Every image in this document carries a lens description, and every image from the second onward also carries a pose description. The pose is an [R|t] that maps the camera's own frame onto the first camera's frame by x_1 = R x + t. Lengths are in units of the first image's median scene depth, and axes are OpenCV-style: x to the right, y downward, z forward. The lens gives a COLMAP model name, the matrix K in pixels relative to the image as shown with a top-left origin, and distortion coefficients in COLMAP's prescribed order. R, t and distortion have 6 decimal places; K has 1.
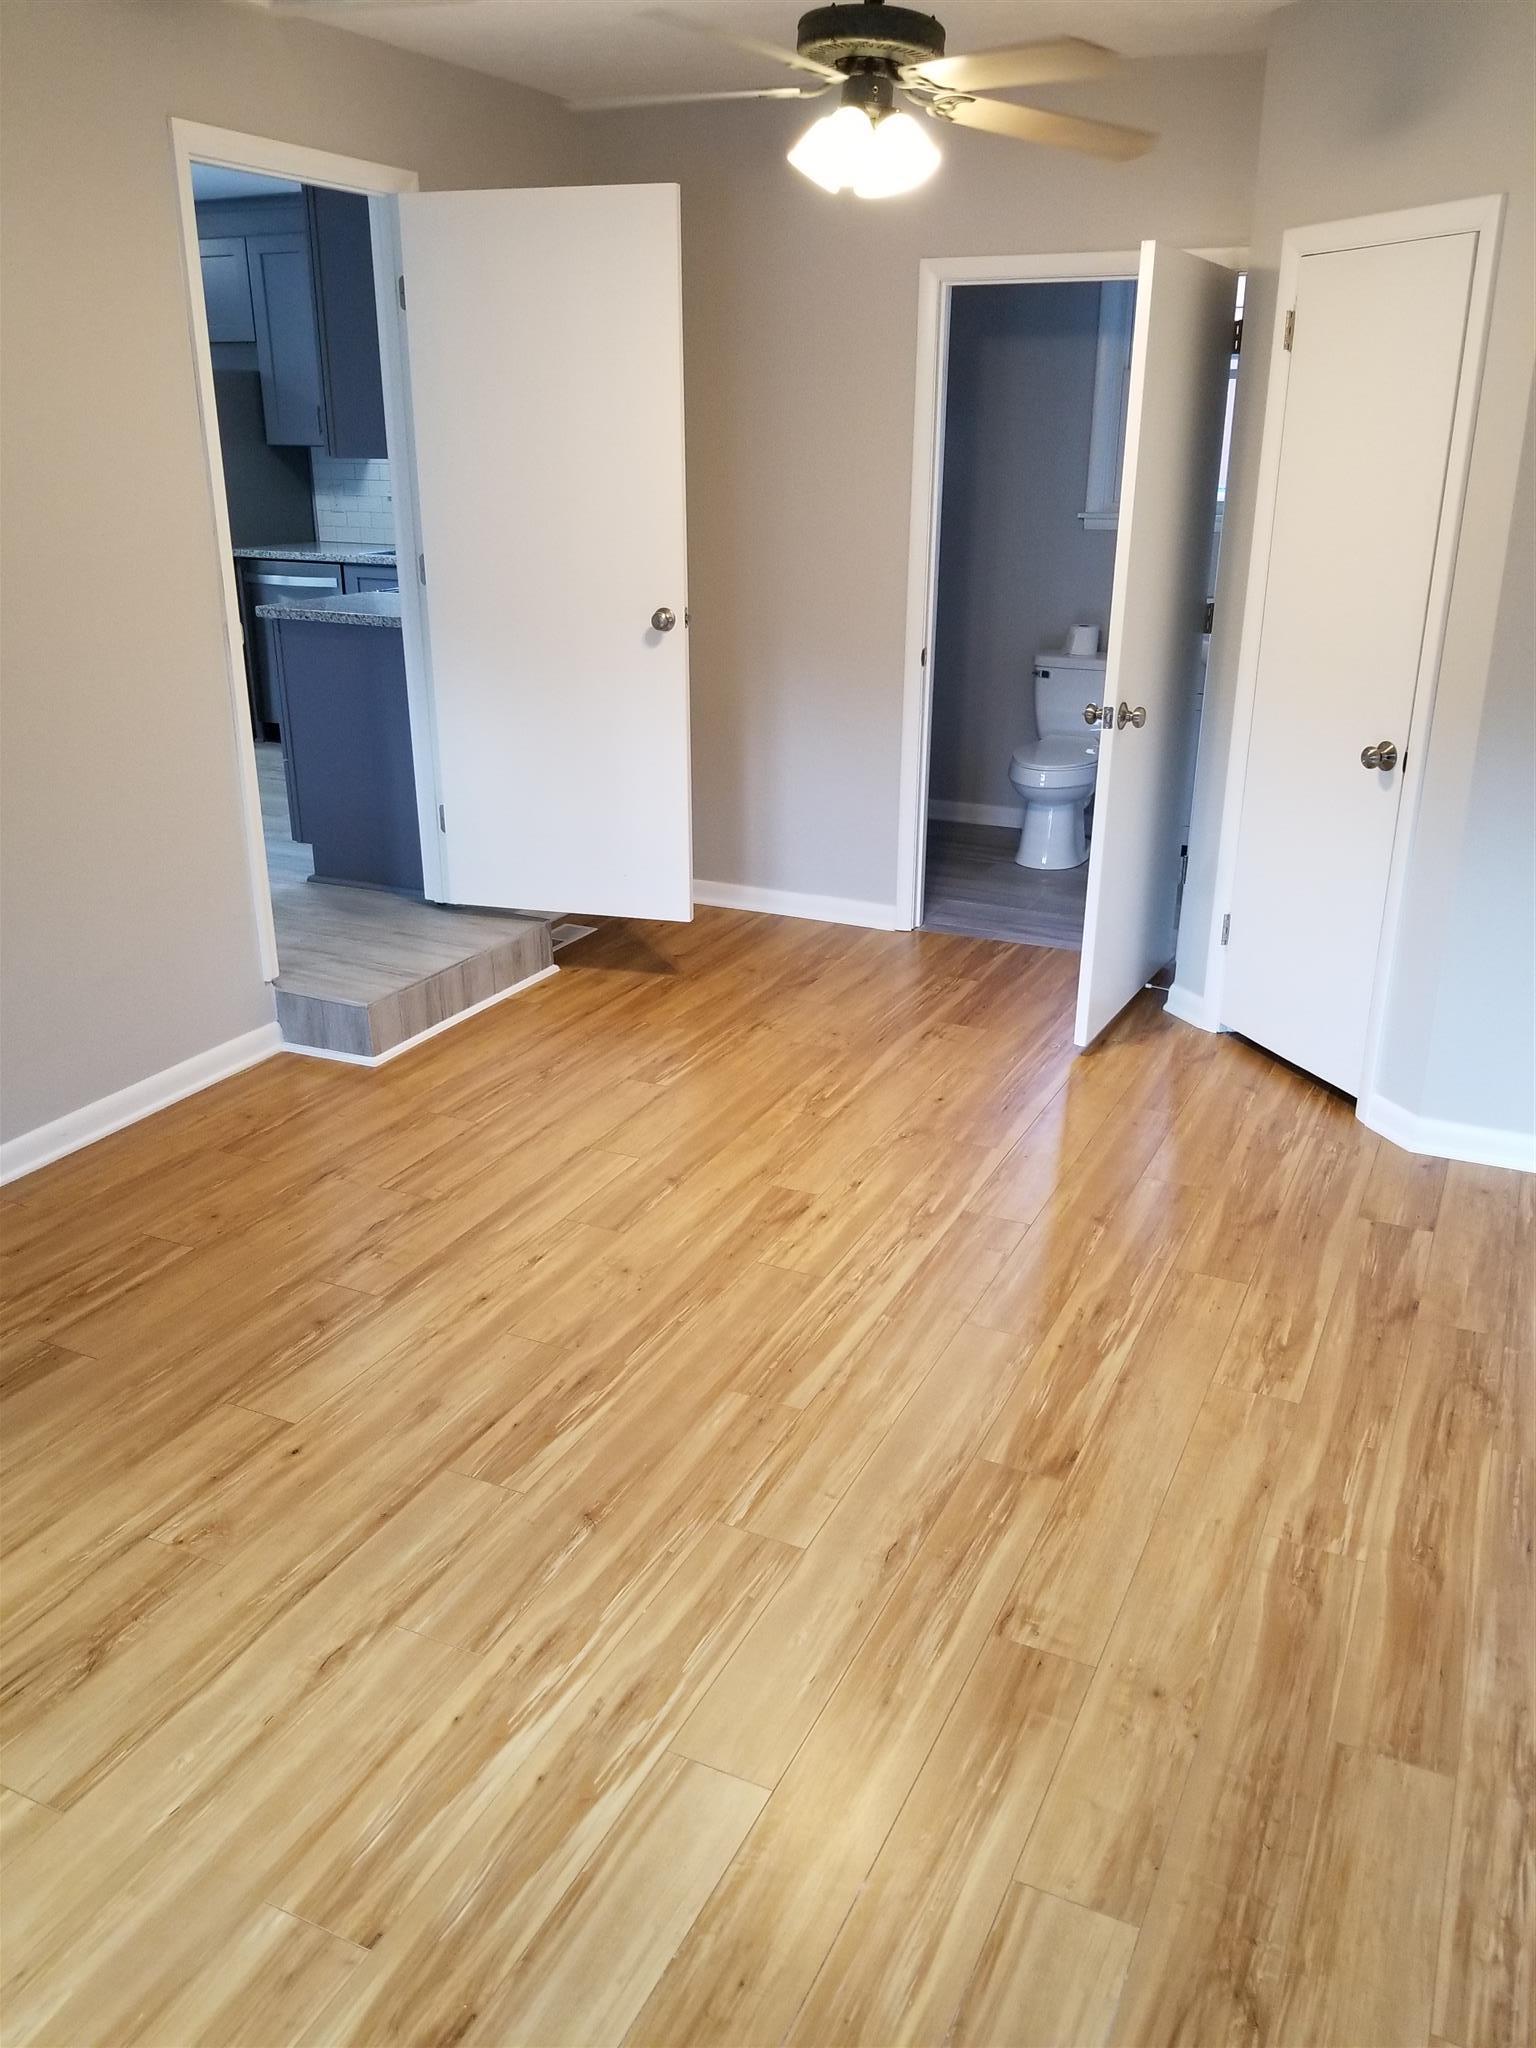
lens RADIAL K [[1600.4, 0, 768.0], [0, 1600.4, 1024.0], [0, 0, 1]] dist [0.090735, -0.154026]
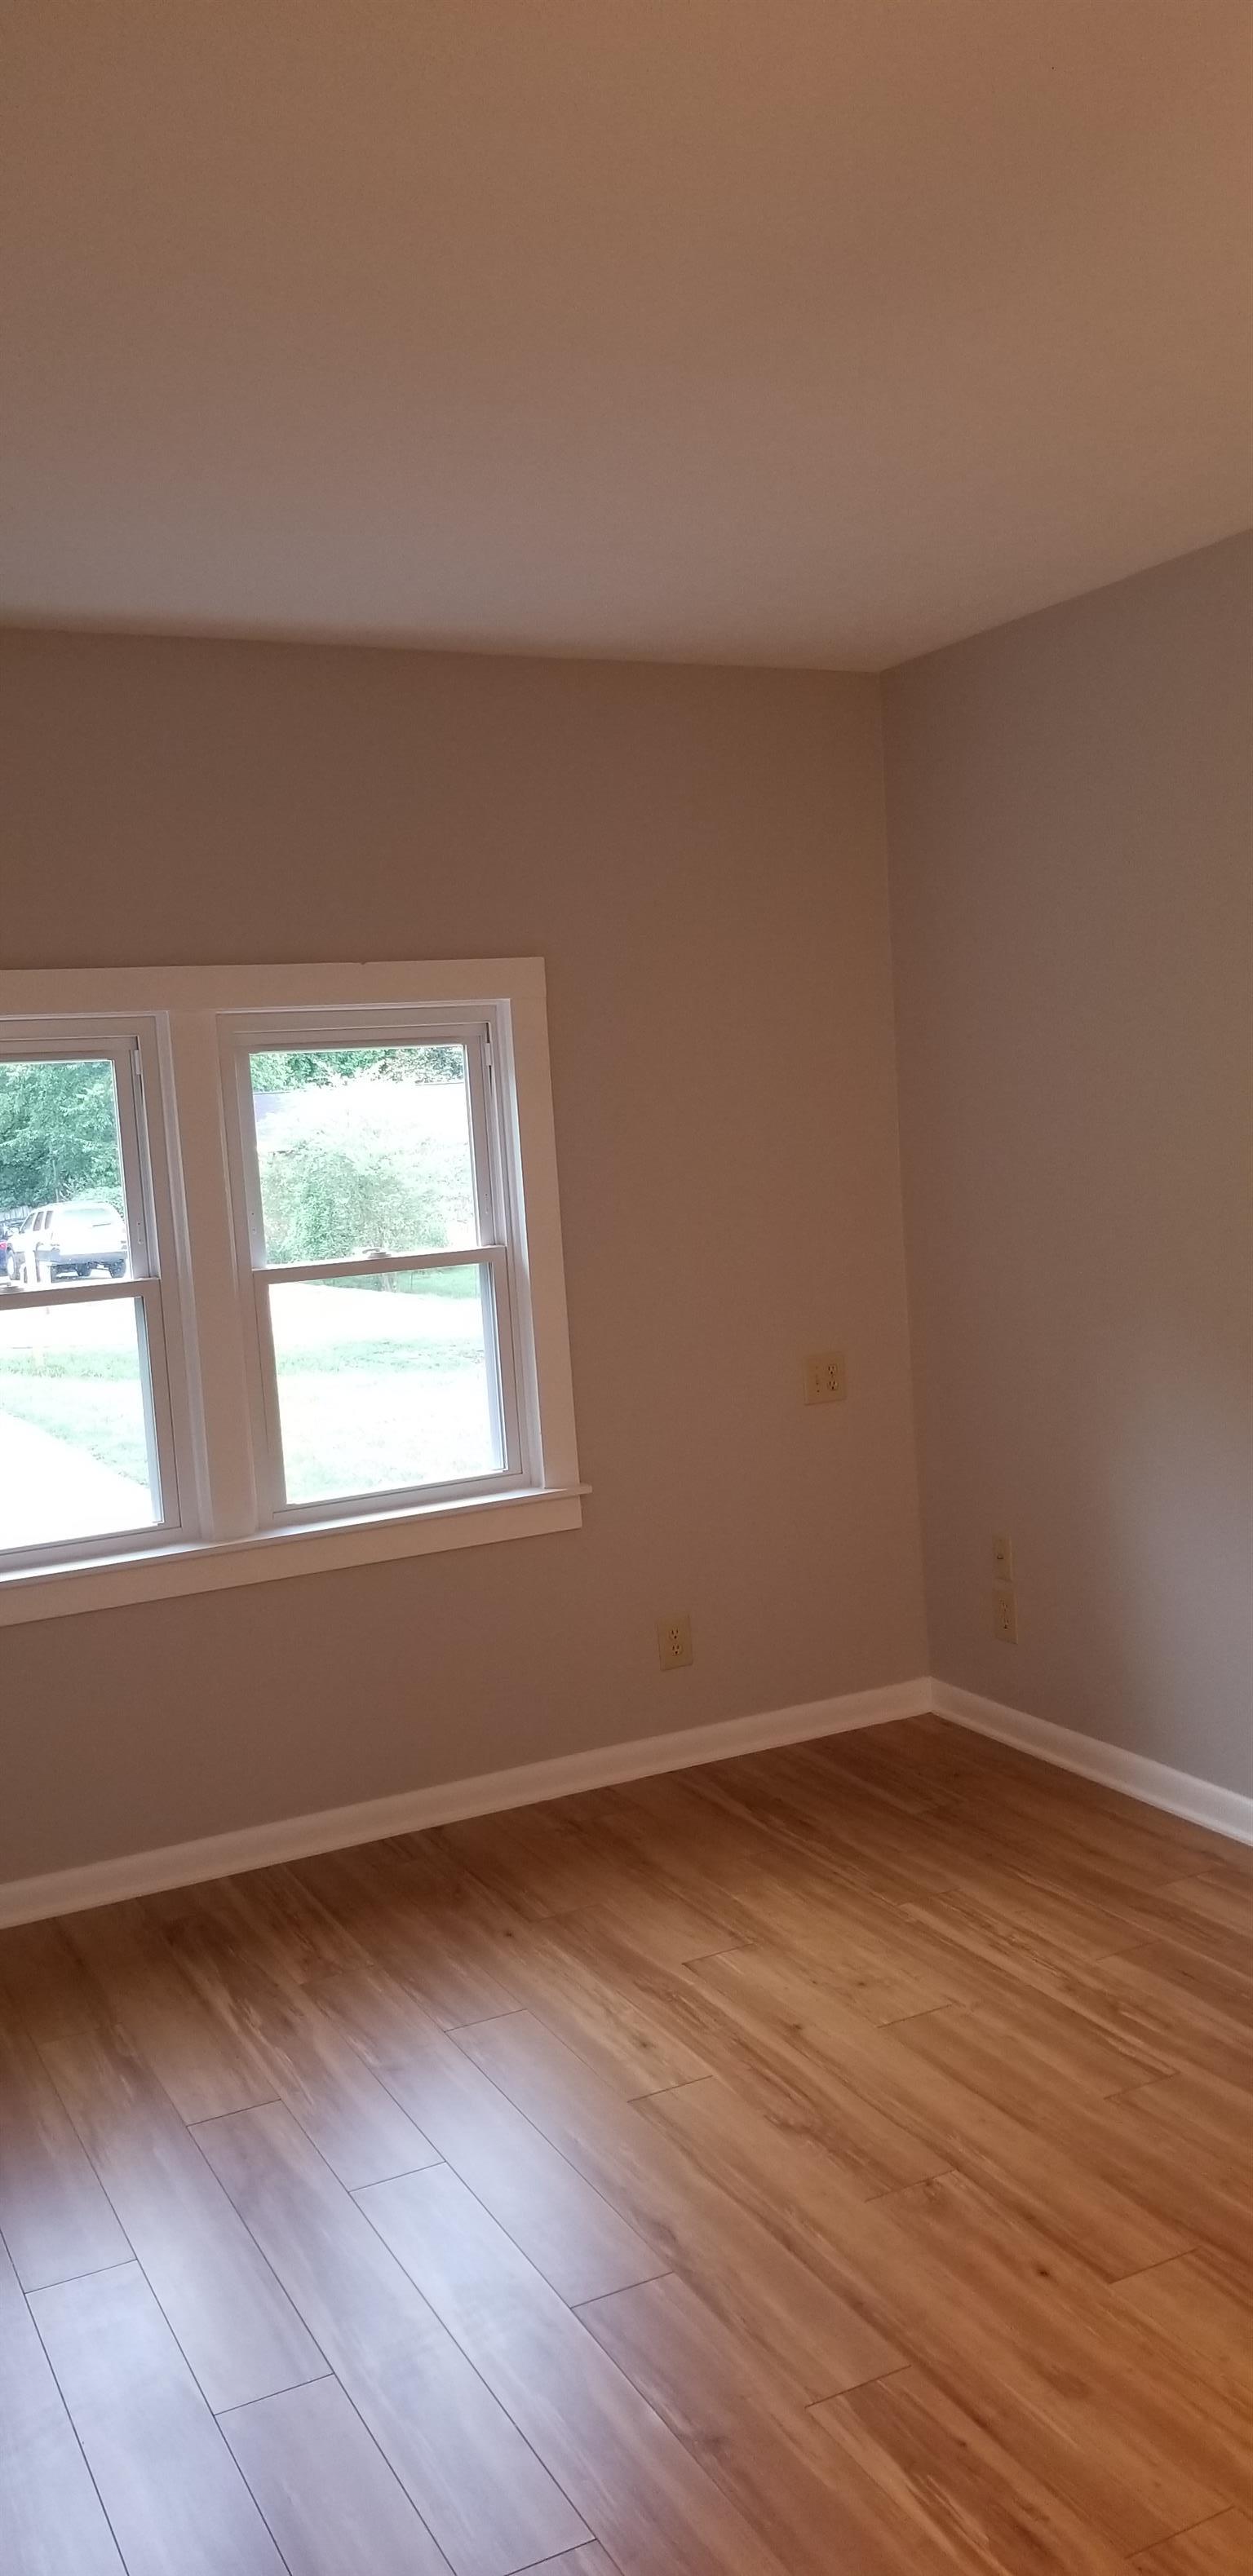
lens RADIAL K [[1999.2, 0, 626.5], [0, 1999.2, 1288.0], [0, 0, 1]] dist [0.112500, -0.148656]
pose [[-0.603879, 0.108935, -0.789597, 0.562085], [-0.220099, 0.929312, 0.296541, -0.430934], [0.766085, 0.352864, -0.537215, 1.216054]]
